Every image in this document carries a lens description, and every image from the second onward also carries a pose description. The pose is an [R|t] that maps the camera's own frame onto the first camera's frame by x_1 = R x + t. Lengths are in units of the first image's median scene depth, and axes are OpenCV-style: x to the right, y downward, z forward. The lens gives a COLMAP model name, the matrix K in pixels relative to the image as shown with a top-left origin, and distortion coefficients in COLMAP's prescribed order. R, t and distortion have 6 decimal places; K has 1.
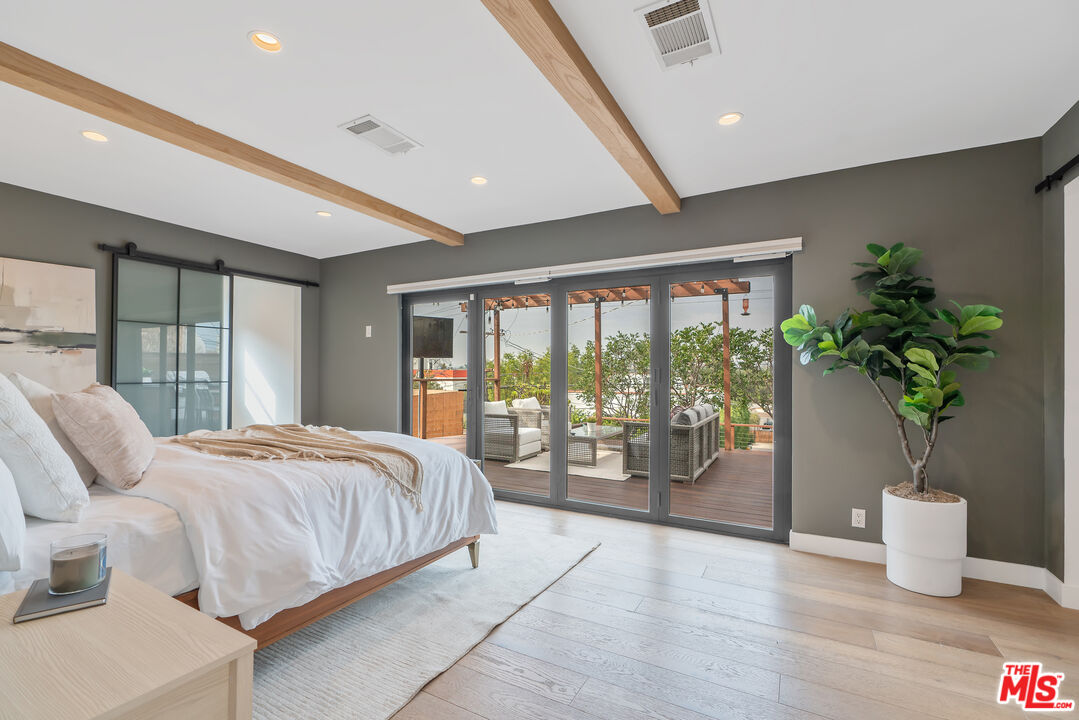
lens RADIAL K [[475.2, 0, 540.8], [0, 475.2, 365.9], [0, 0, 1]] dist [-0.006893, 0.000578]
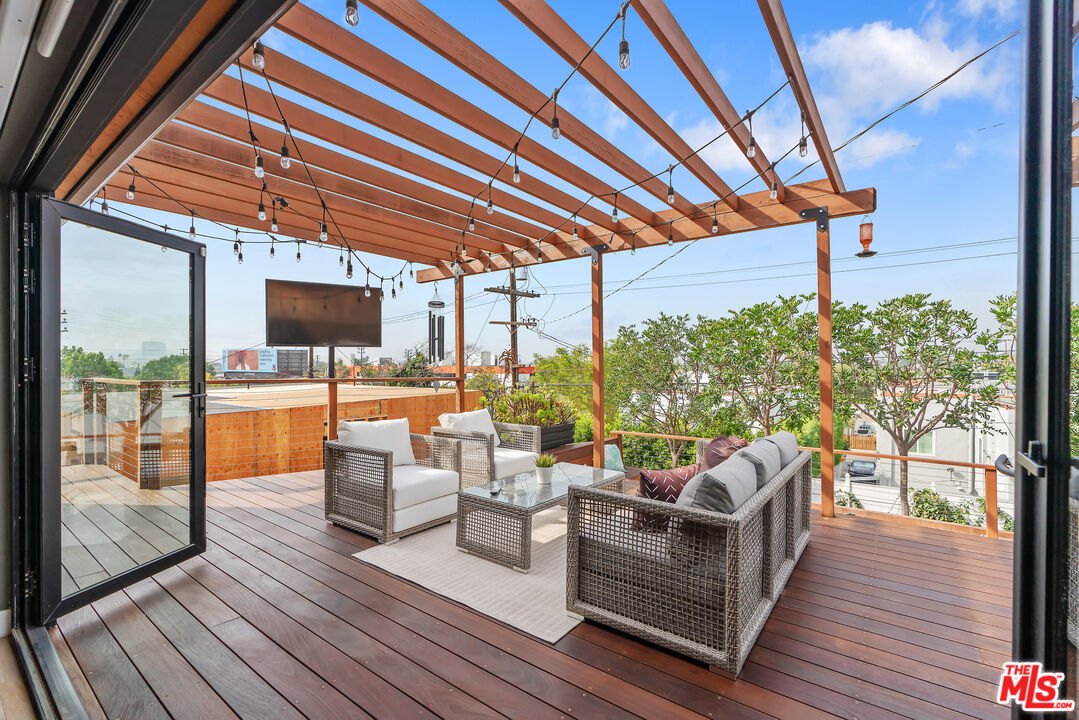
lens RADIAL K [[478.1, 0, 536.8], [0, 478.1, 369.0], [0, 0, 1]] dist [-0.003264, 0.000472]
pose [[0.988450, -0.002294, -0.151530, 0.154163], [0.004361, 0.999902, 0.013310, 0.006530], [0.151485, -0.013817, 0.988363, 0.424886]]
